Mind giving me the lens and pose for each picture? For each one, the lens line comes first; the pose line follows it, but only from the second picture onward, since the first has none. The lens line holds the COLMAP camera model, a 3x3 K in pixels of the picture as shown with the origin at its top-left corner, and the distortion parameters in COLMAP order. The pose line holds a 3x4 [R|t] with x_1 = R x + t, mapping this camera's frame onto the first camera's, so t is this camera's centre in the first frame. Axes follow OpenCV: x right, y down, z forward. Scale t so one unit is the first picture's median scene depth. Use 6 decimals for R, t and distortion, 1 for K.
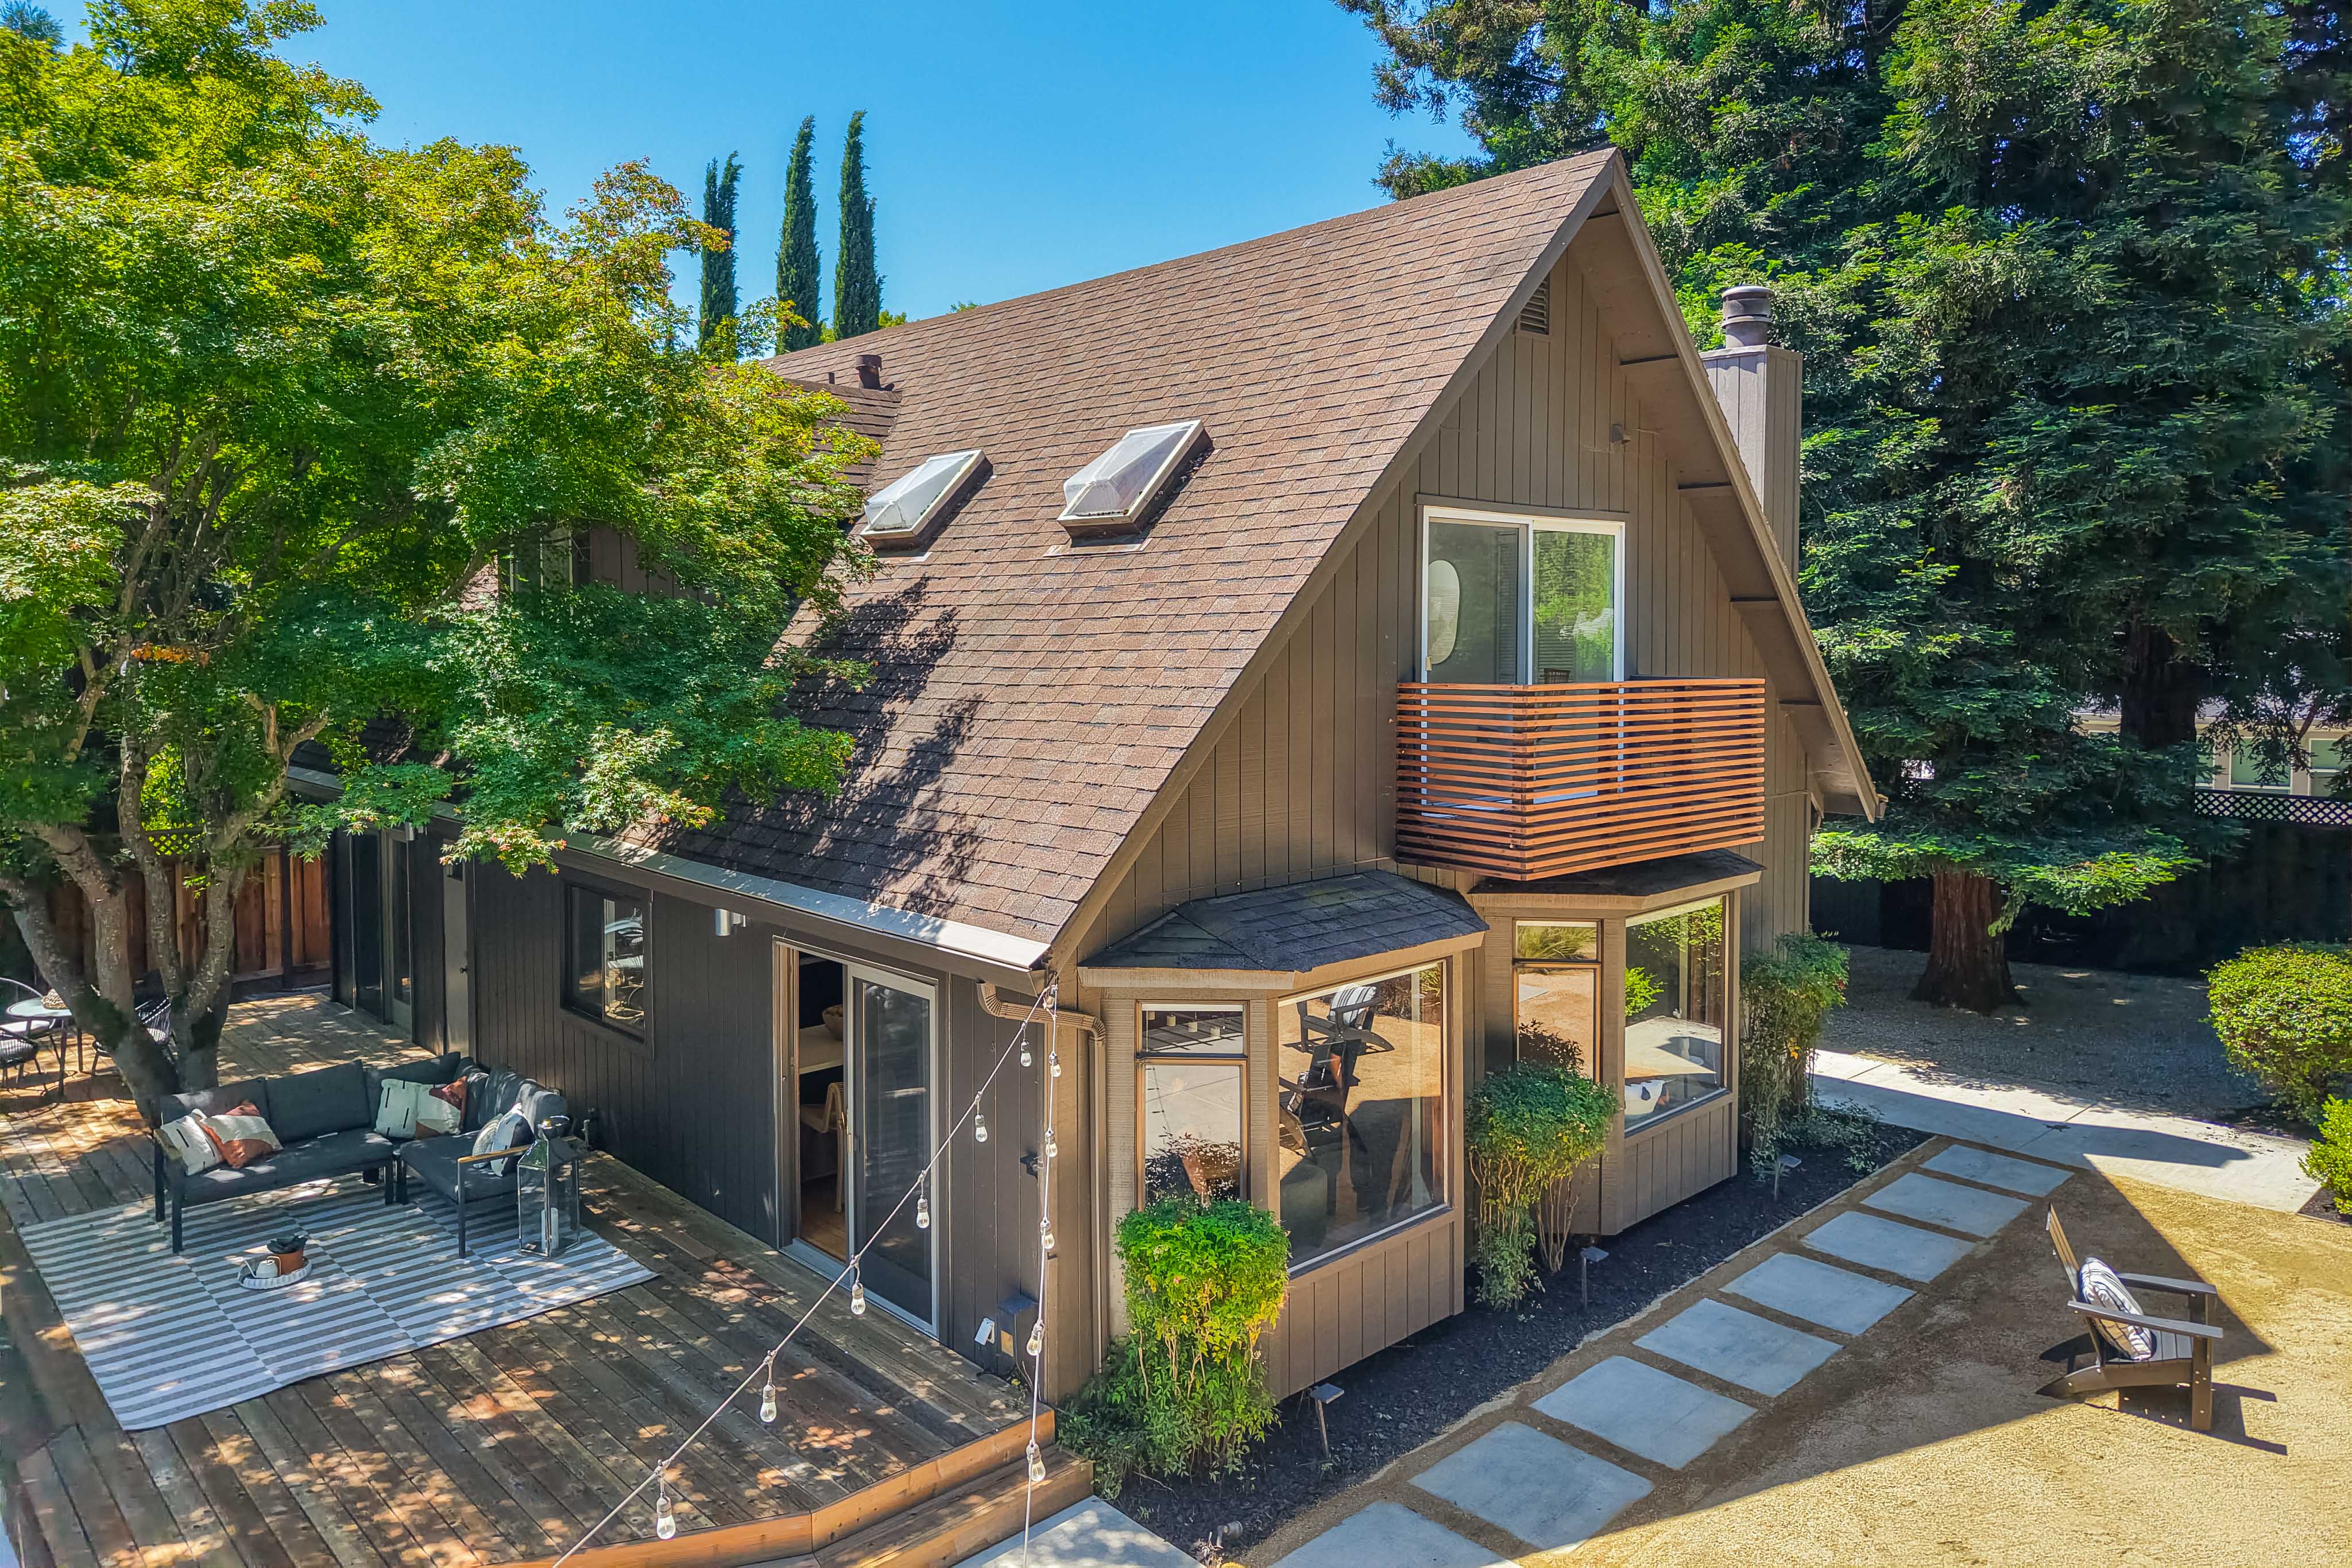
lens RADIAL K [[1564.6, 0, 1185.0], [0, 1564.6, 687.6], [0, 0, 1]] dist [0.033809, -0.032431]
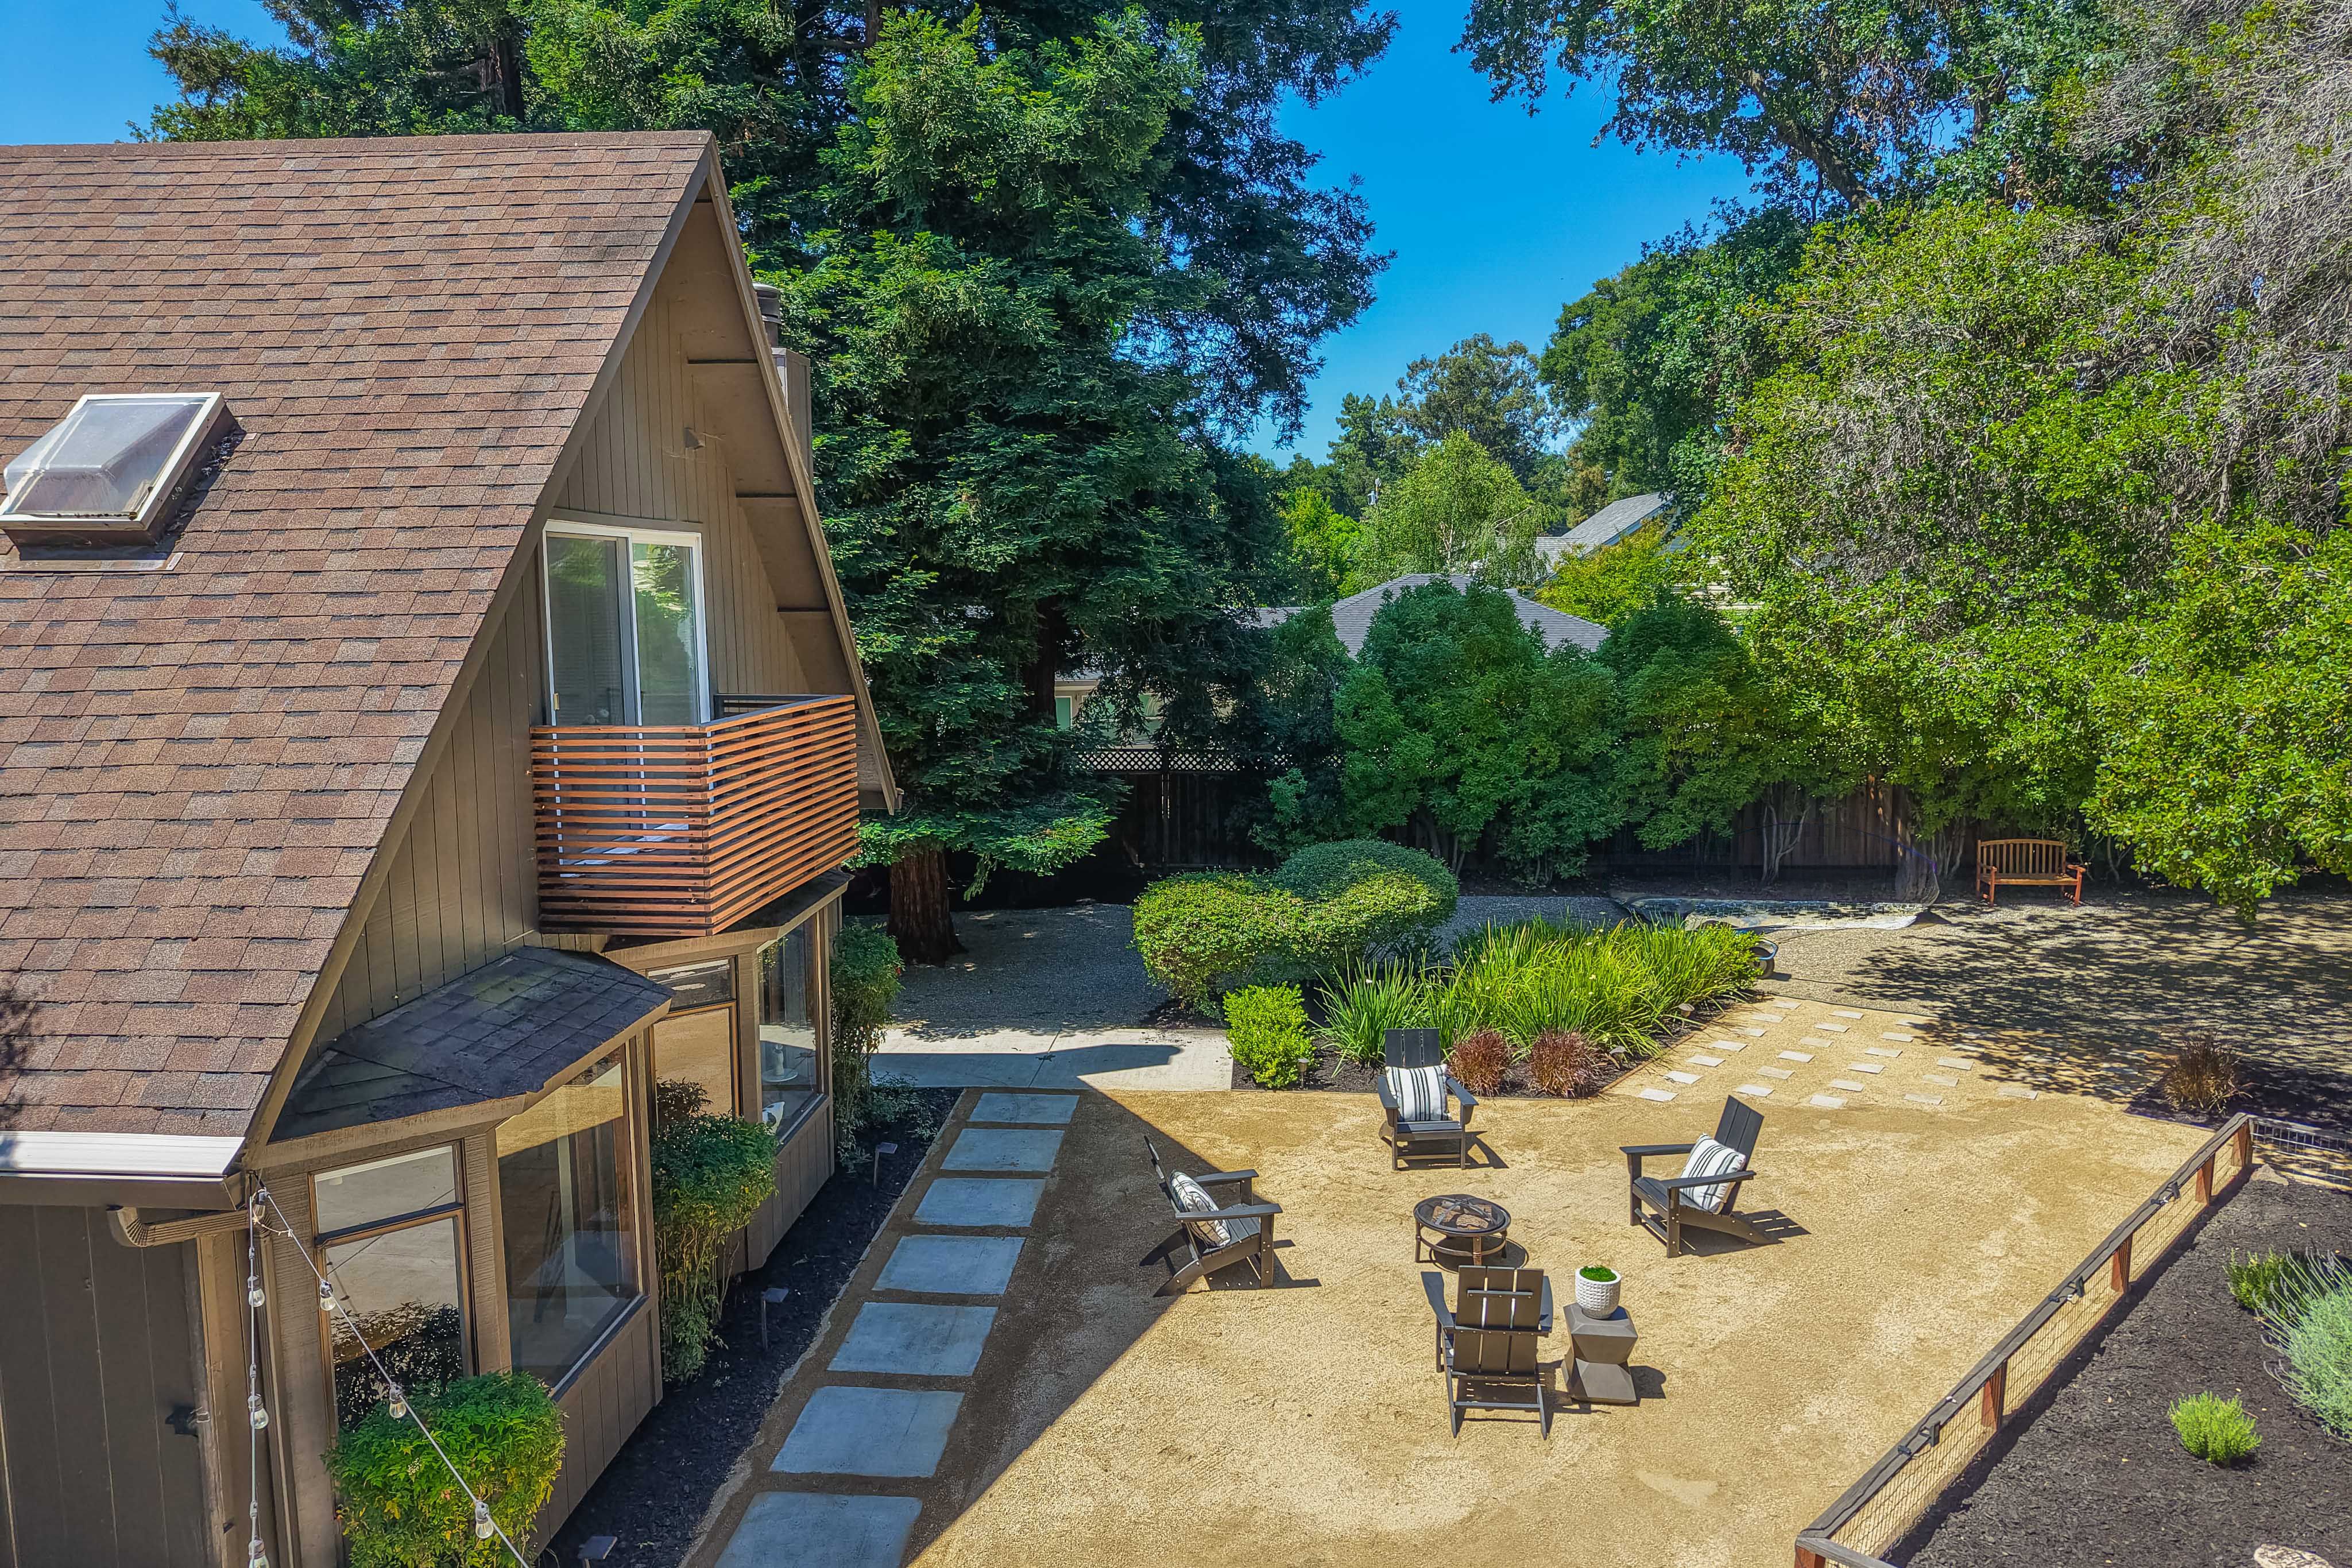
lens RADIAL K [[1564.3, 0, 1183.7], [0, 1564.3, 785.5], [0, 0, 1]] dist [0.009434, -0.007778]
pose [[0.732757, -0.086881, 0.674922, -0.183157], [0.027161, 0.994760, 0.098564, -0.046038], [-0.679948, -0.053892, 0.731277, 0.124038]]
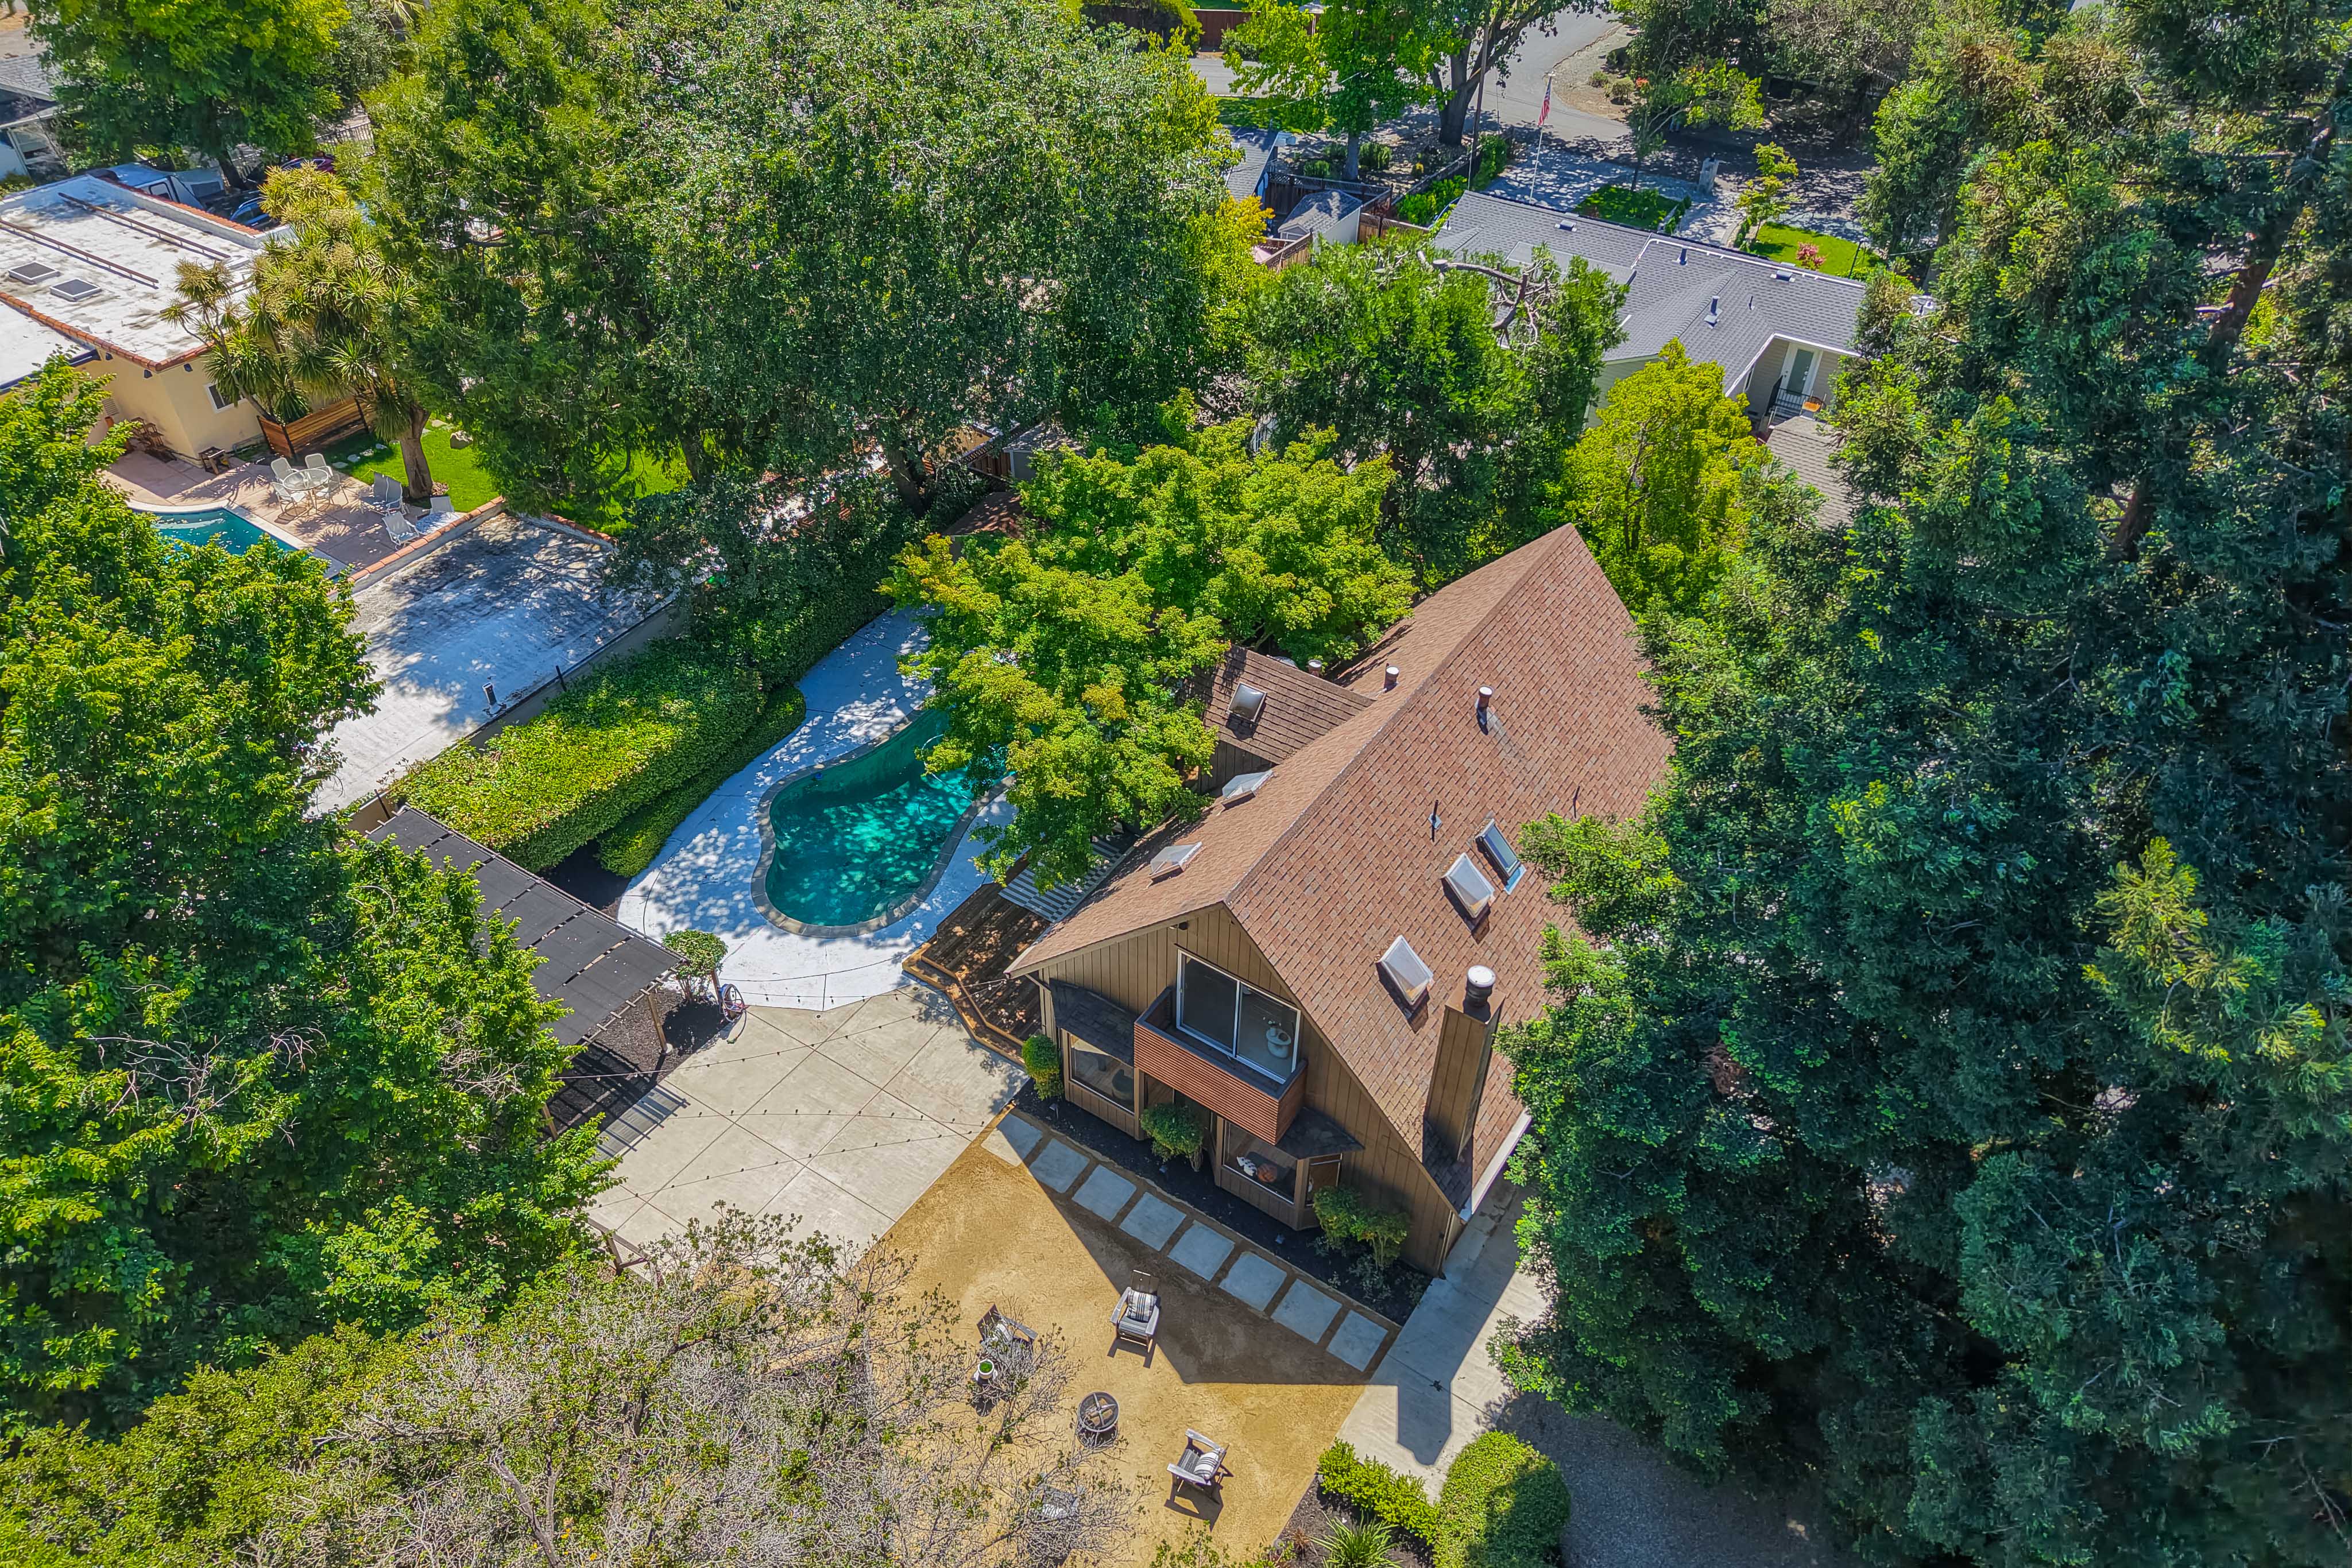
lens RADIAL K [[1560.1, 0, 1196.6], [0, 1560.1, 793.9], [0, 0, 1]] dist [0.133591, -0.264332]
pose [[0.224111, 0.646908, -0.728893, 1.944957], [-0.050866, 0.754662, 0.654139, -2.081503], [0.973235, -0.109524, 0.202034, 0.529841]]
